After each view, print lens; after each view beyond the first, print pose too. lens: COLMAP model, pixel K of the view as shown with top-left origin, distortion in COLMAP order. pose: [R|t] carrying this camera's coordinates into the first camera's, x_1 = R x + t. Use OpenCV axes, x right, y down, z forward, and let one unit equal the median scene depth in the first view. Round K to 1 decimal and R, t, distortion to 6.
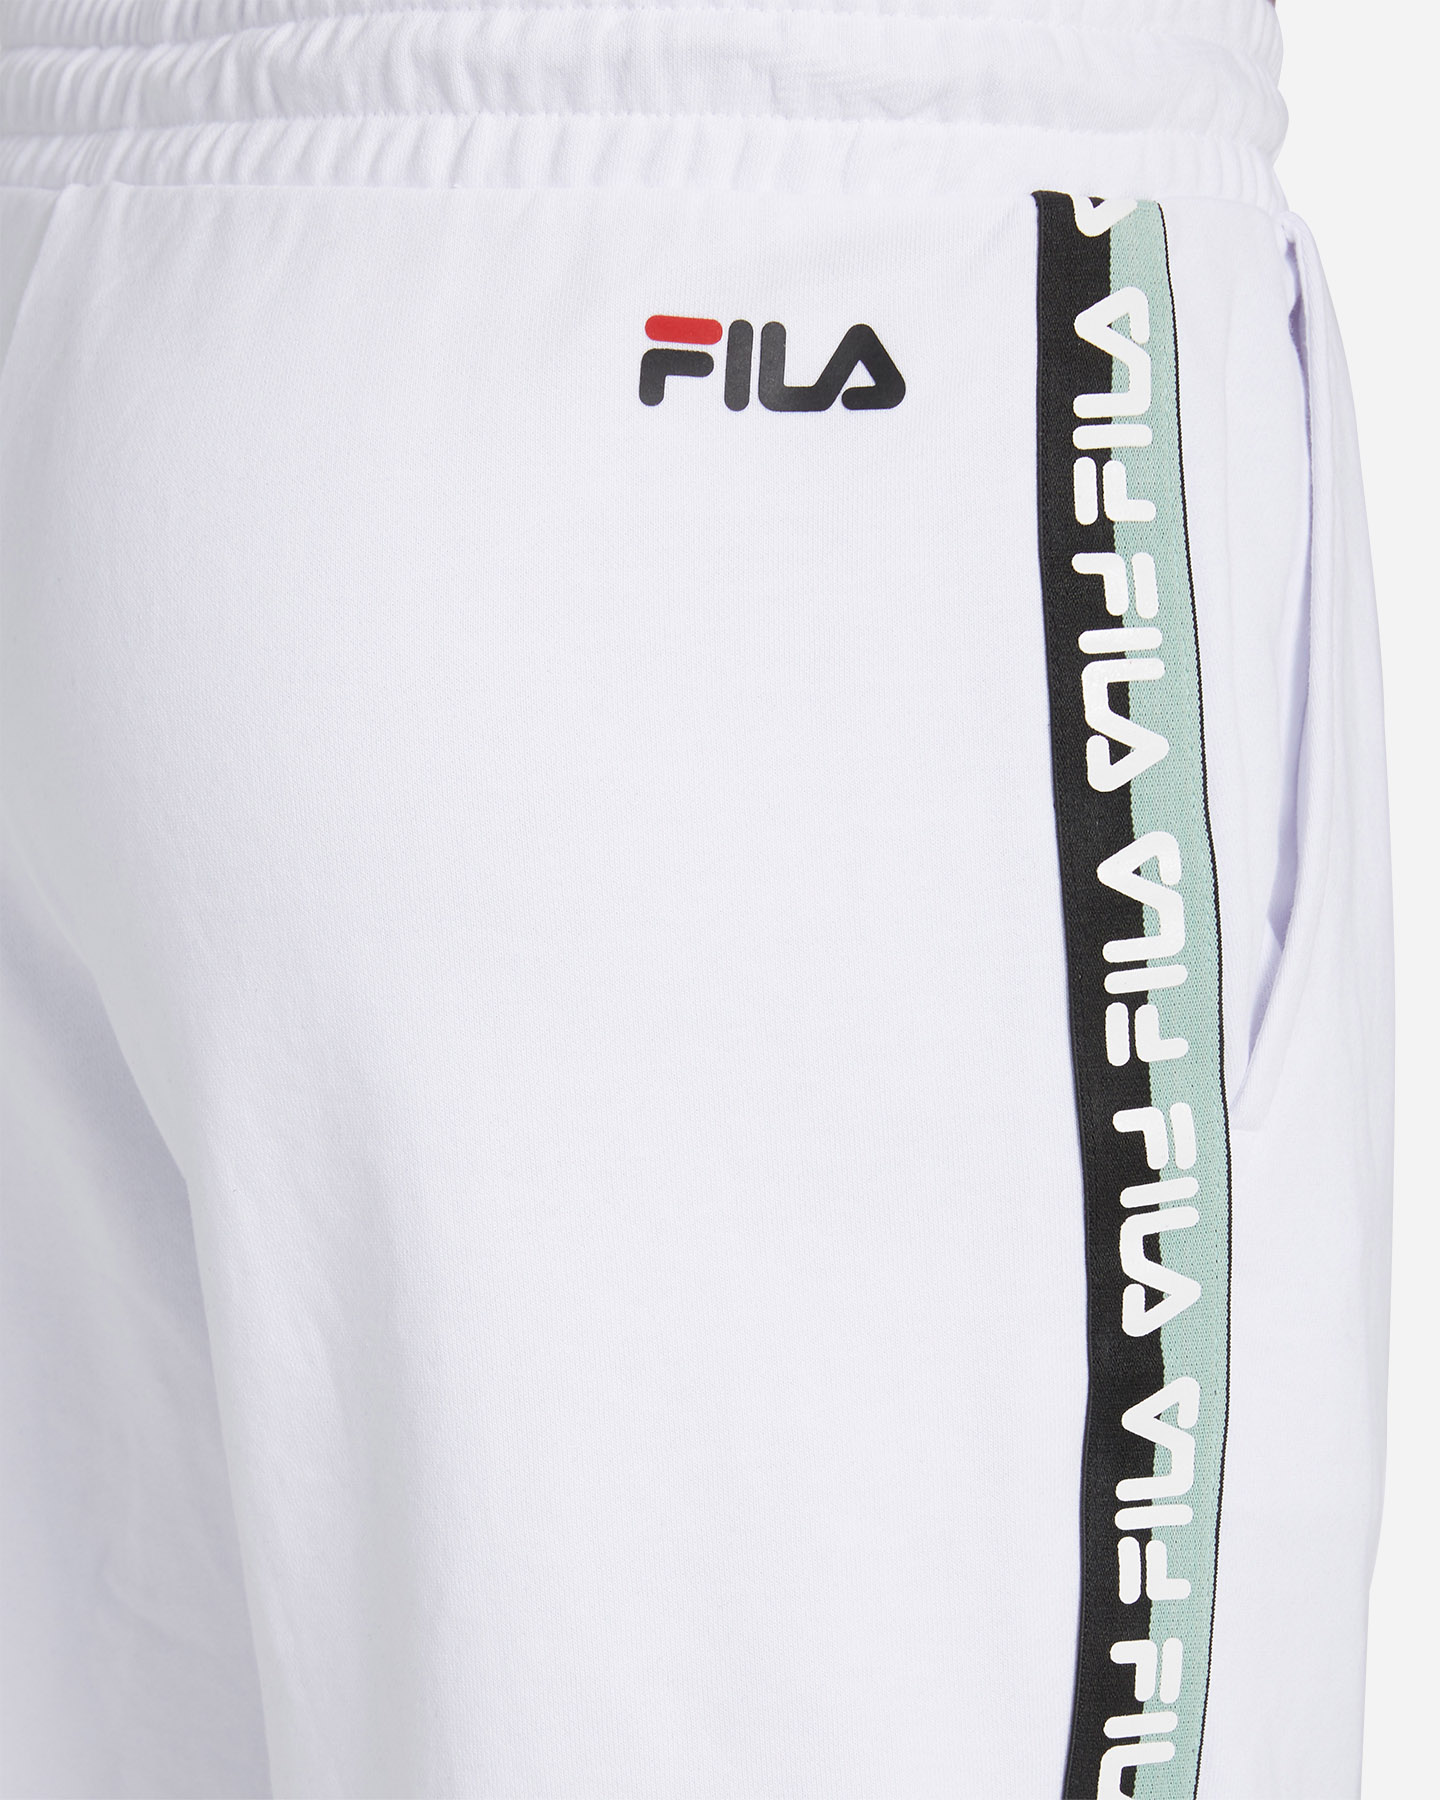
lens RADIAL K [[4957.8, 0, 720.0], [0, 4957.8, 900.0], [0, 0, 1]] dist [0.073602, -1.221527]
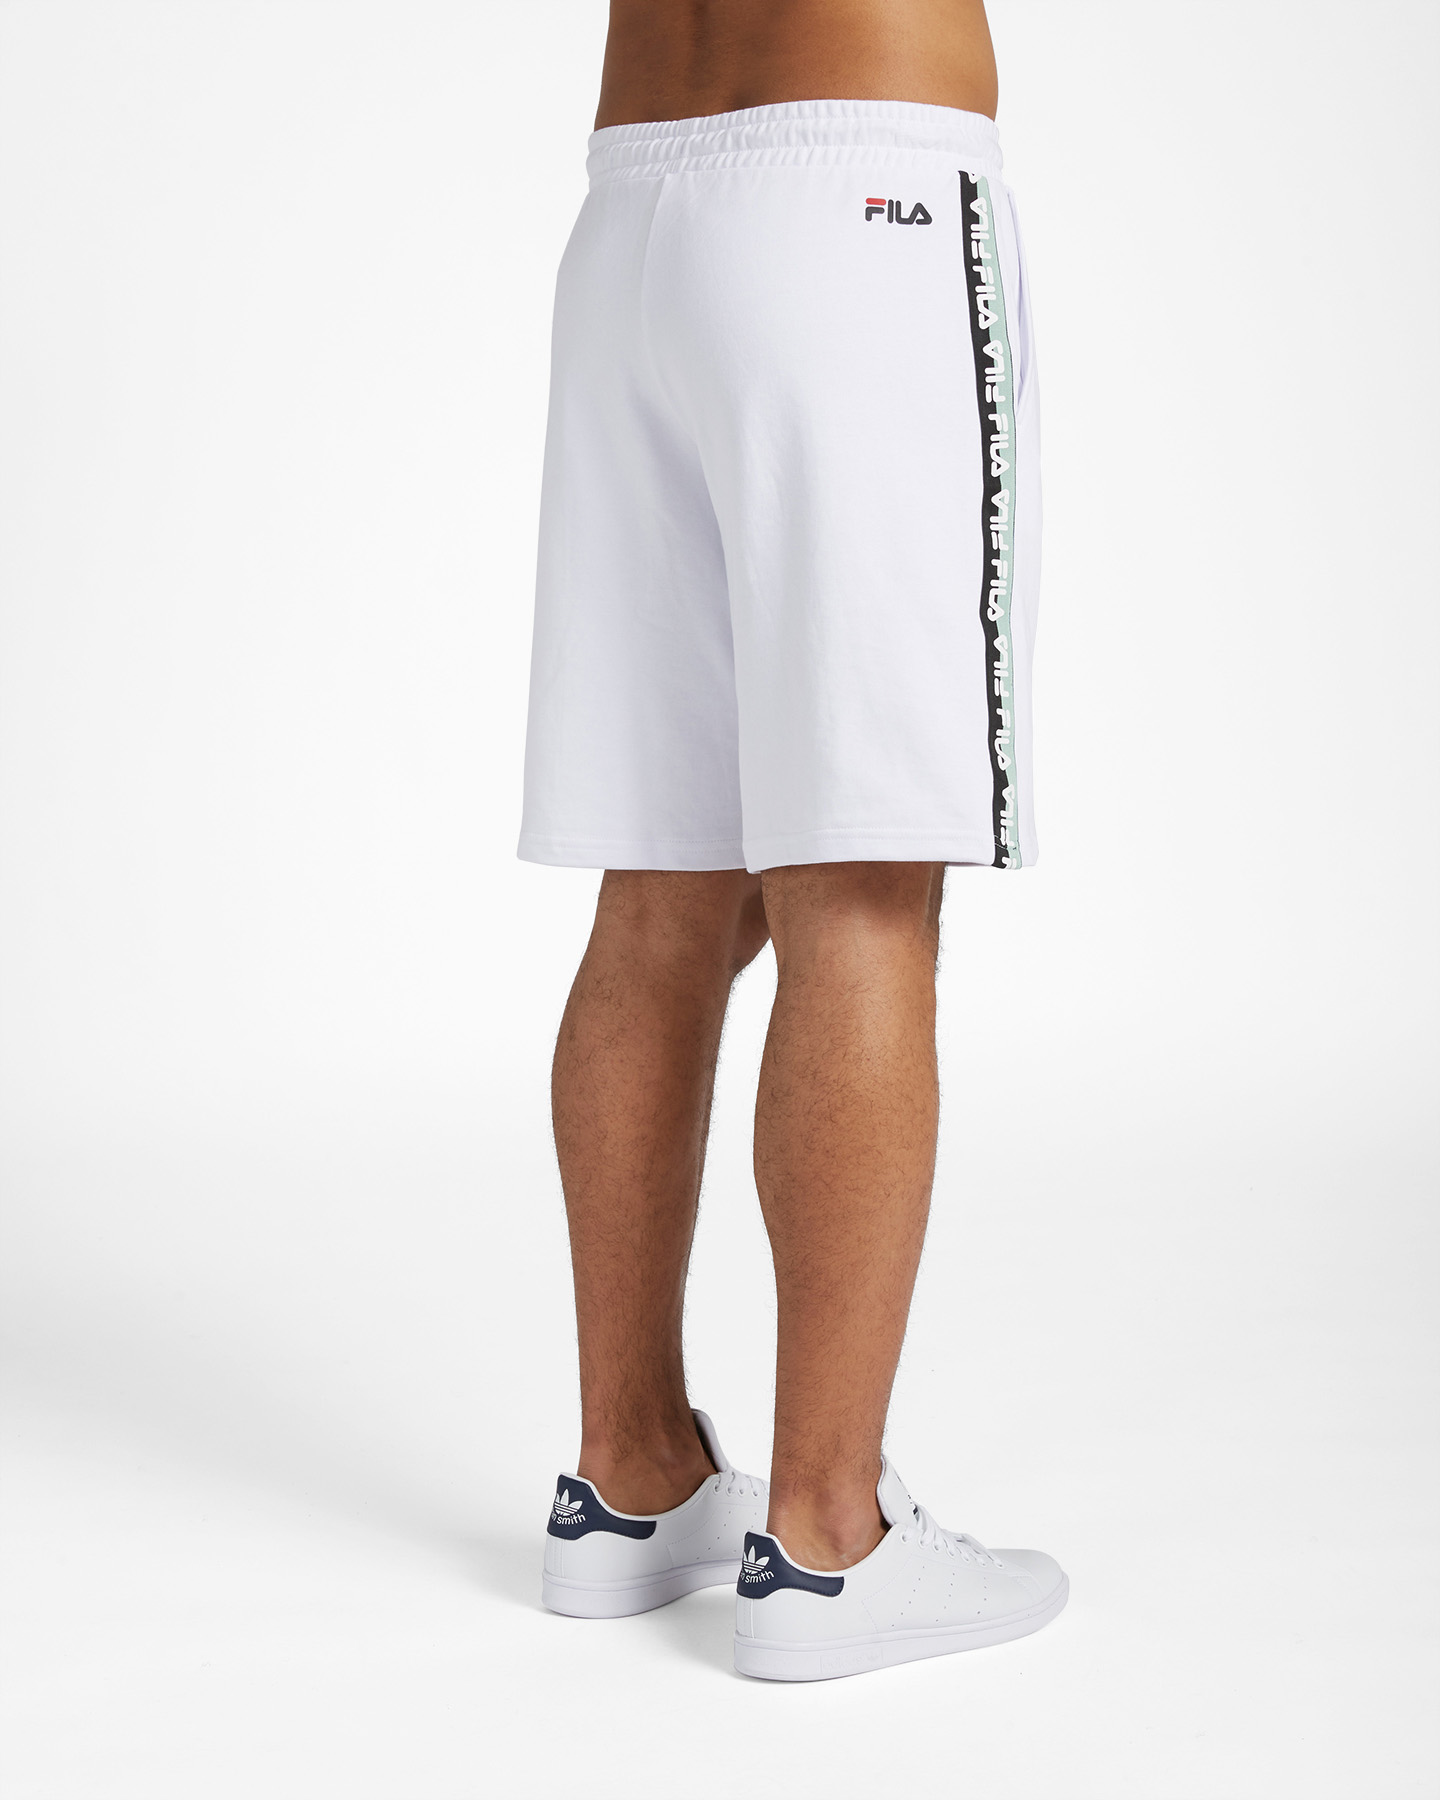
lens RADIAL K [[4957.8, 0, 720.0], [0, 4957.8, 900.0], [0, 0, 1]] dist [0.073602, -1.221527]
pose [[0.960612, -0.010076, 0.277709, -1.151714], [0.042783, 0.992791, -0.111967, 0.812985], [-0.274579, 0.119438, 0.954118, -2.451961]]
